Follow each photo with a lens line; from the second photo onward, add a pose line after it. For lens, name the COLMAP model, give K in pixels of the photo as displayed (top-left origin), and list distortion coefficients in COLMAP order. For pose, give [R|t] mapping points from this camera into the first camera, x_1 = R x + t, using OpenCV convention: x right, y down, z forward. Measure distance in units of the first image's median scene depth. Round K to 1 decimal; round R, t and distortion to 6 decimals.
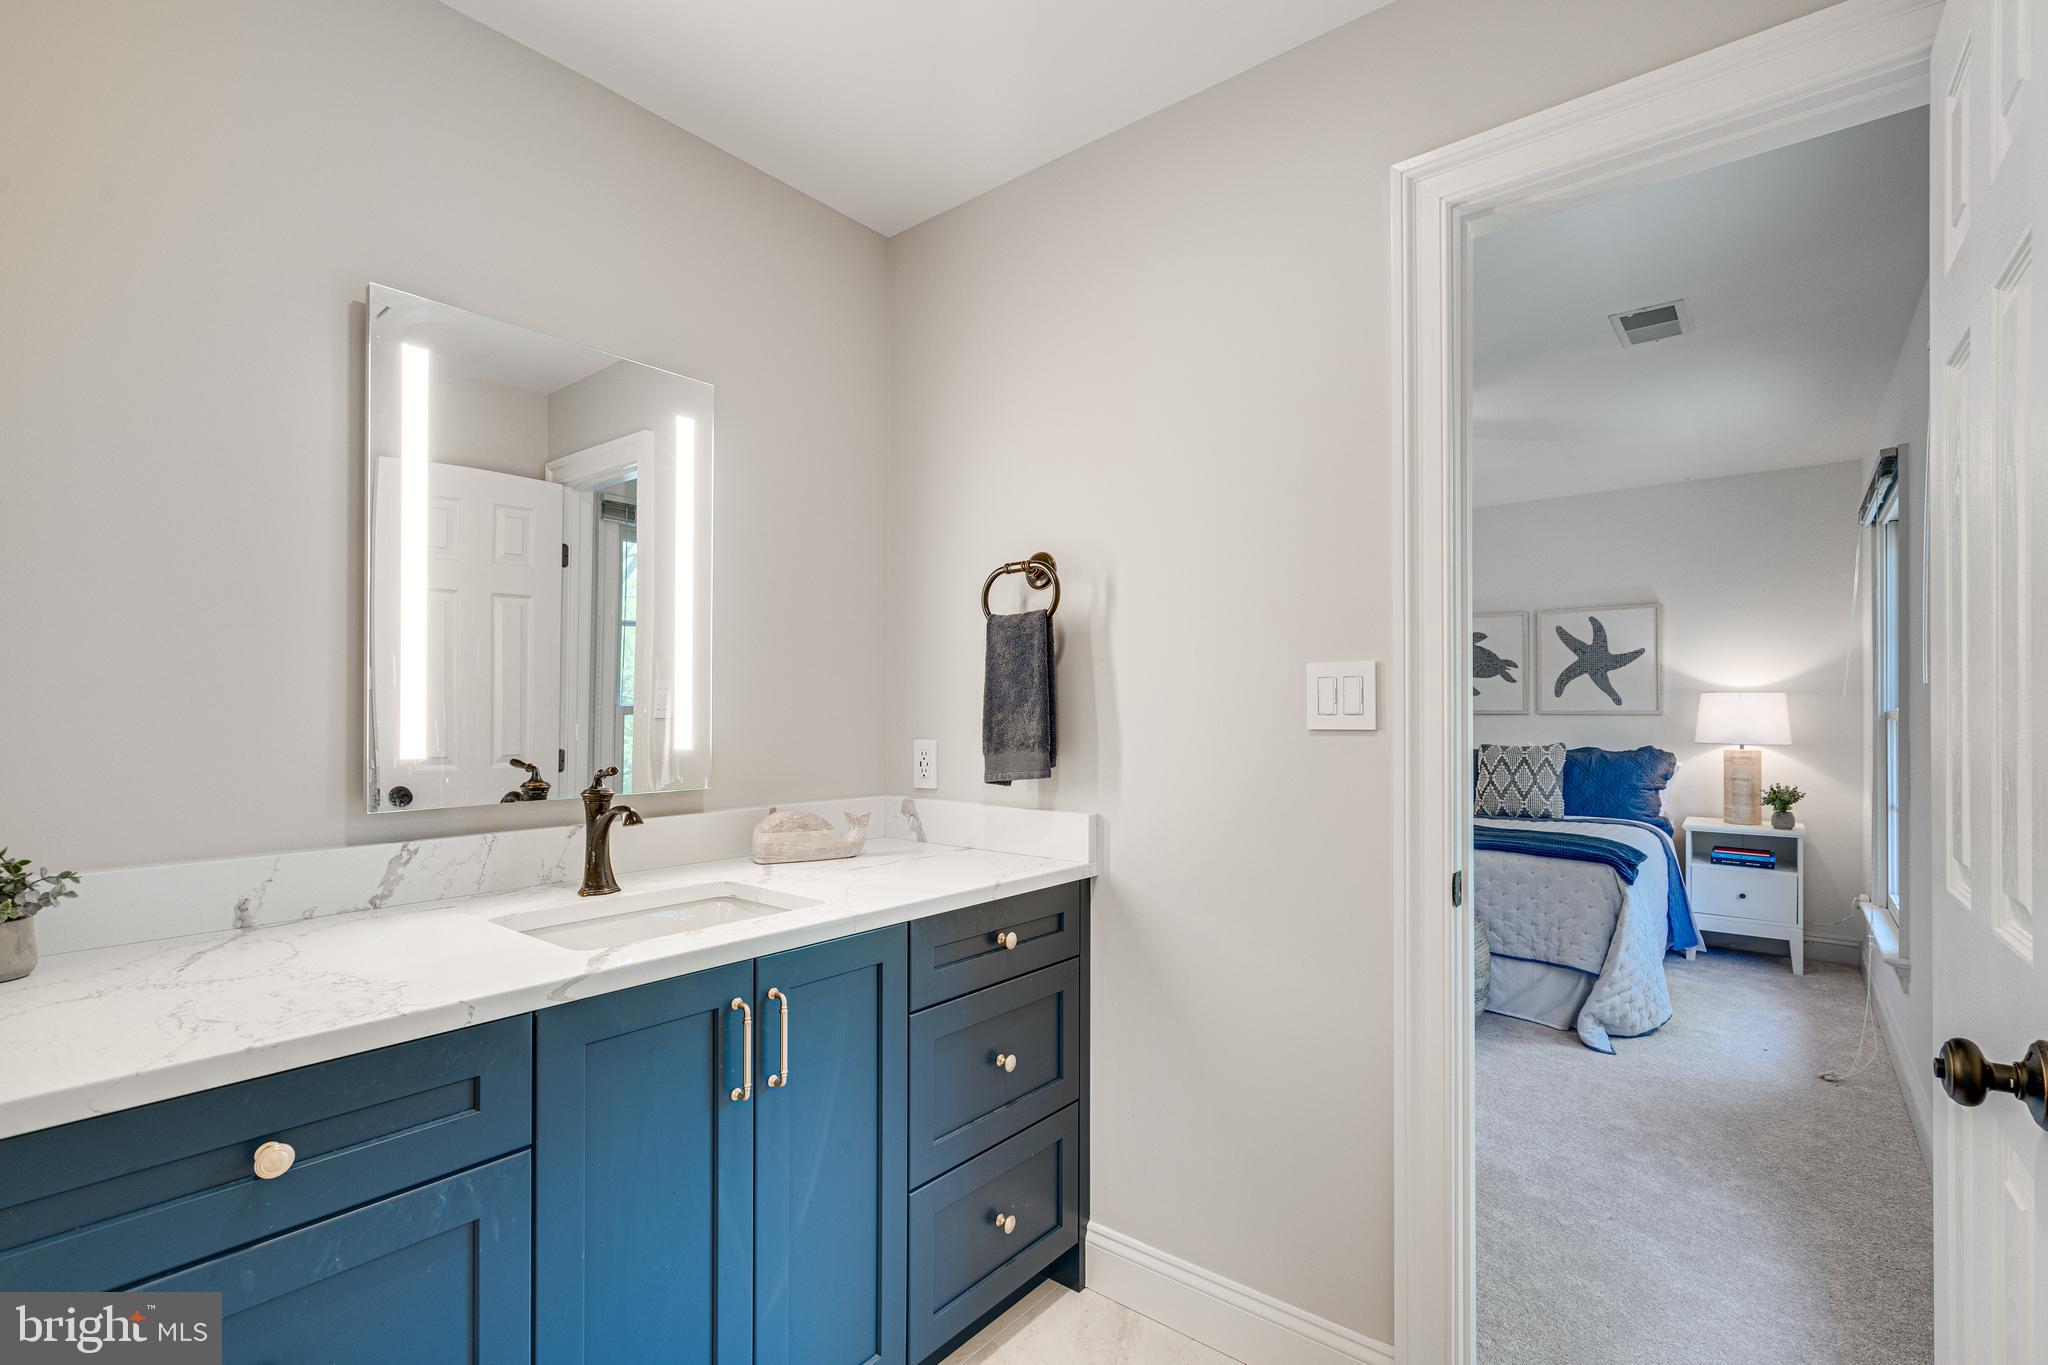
lens RADIAL K [[904.6, 0, 1015.8], [0, 904.6, 709.7], [0, 0, 1]] dist [-0.041404, -0.000049]
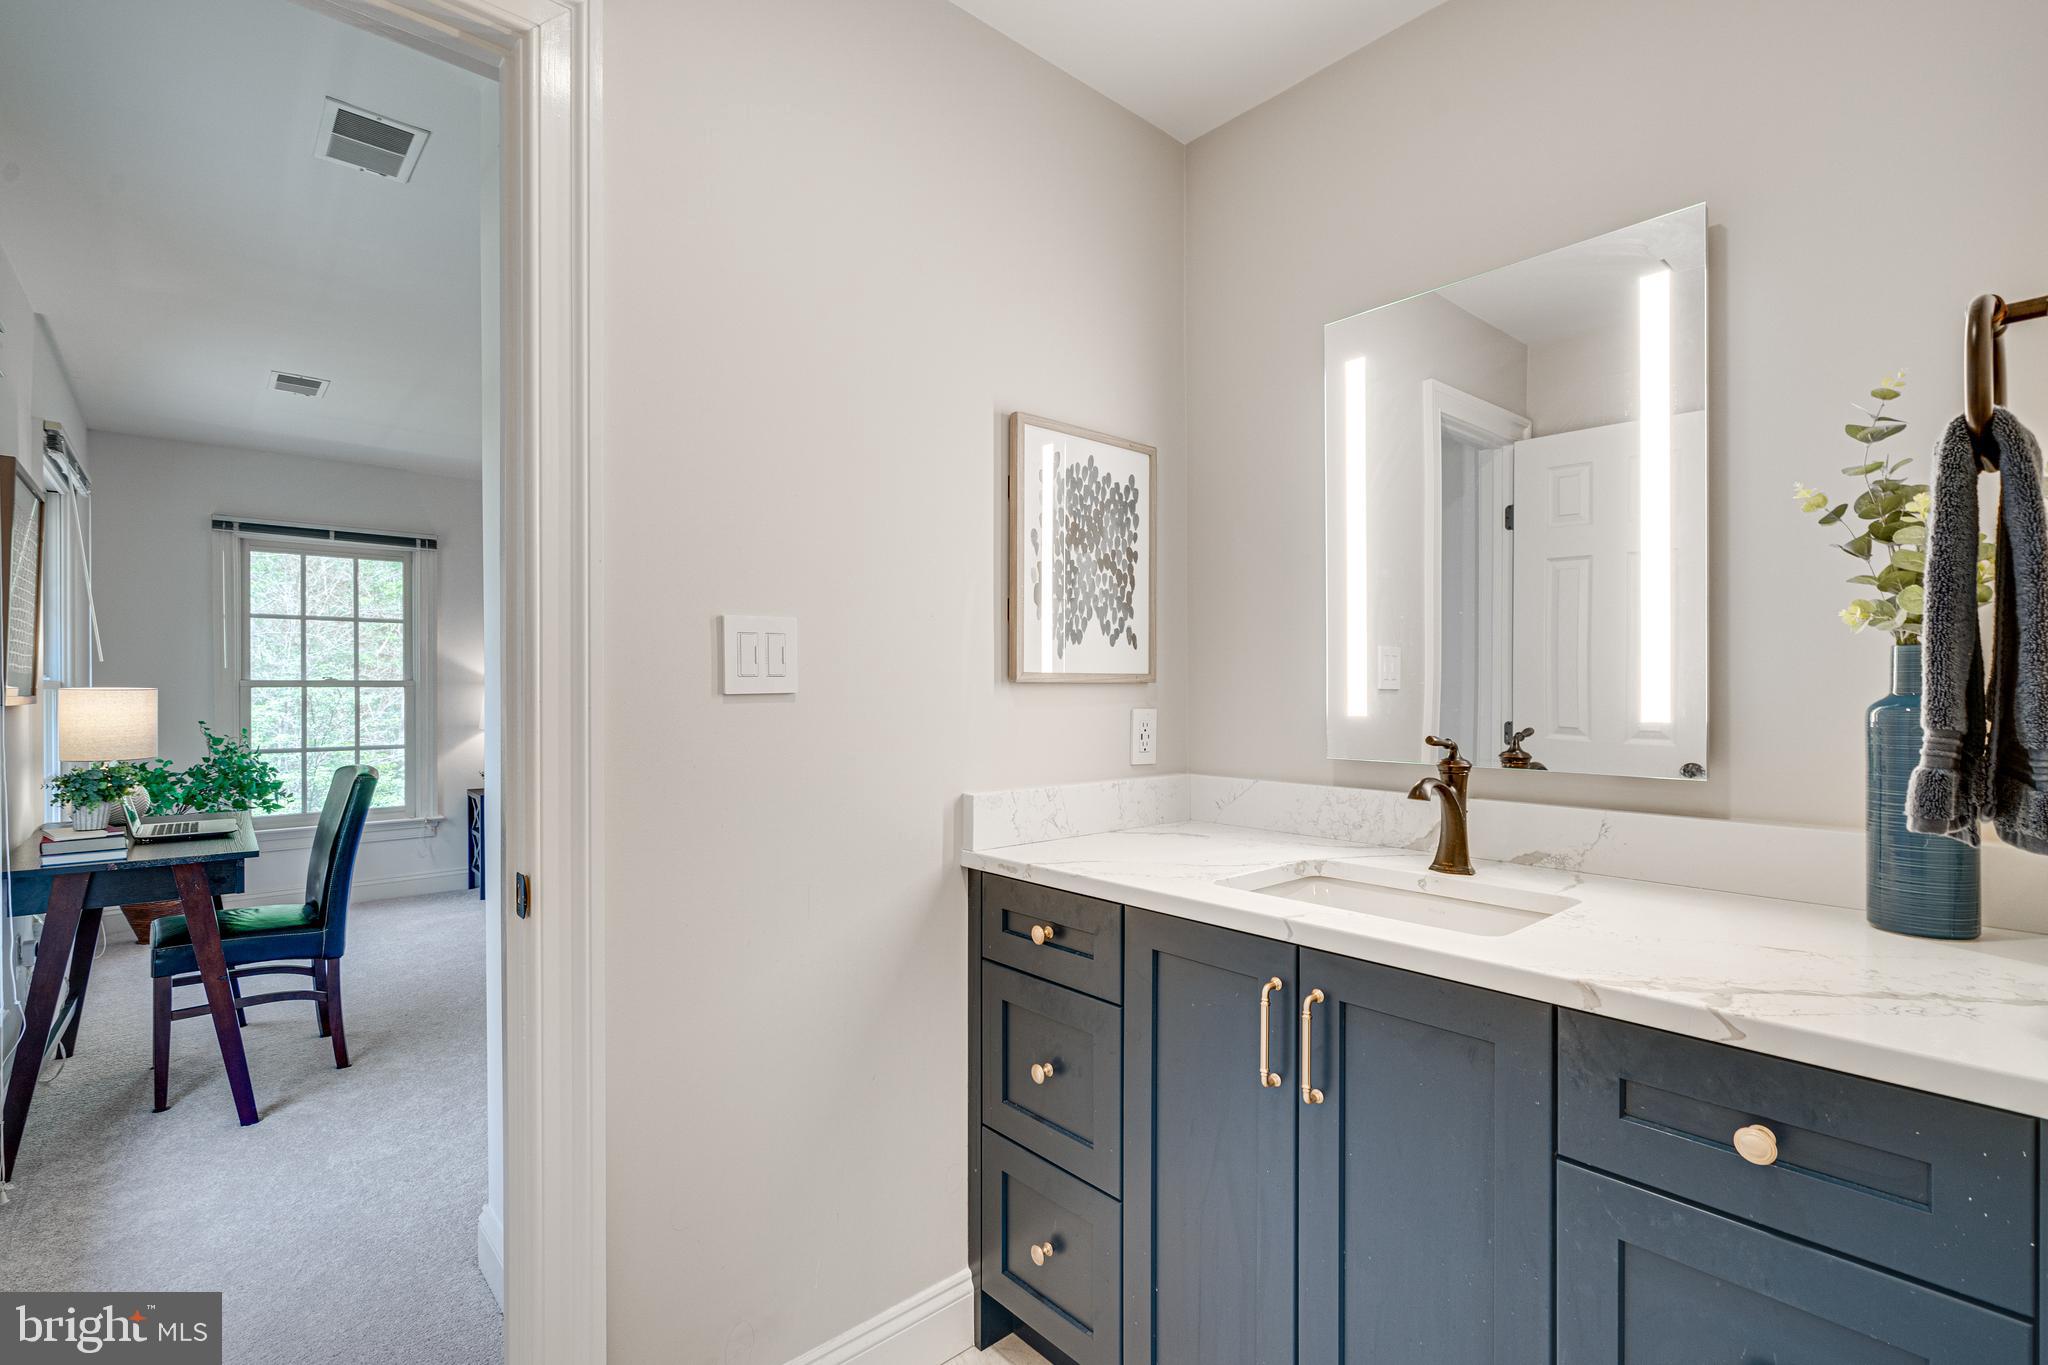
lens RADIAL K [[938.2, 0, 1031.1], [0, 938.2, 688.9], [0, 0, 1]] dist [-0.000974, -0.000044]
pose [[-0.147346, 0.008920, -0.989045, 0.586017], [0.004733, 0.999954, 0.008313, 0.003526], [0.989074, -0.003457, -0.147381, 0.725957]]
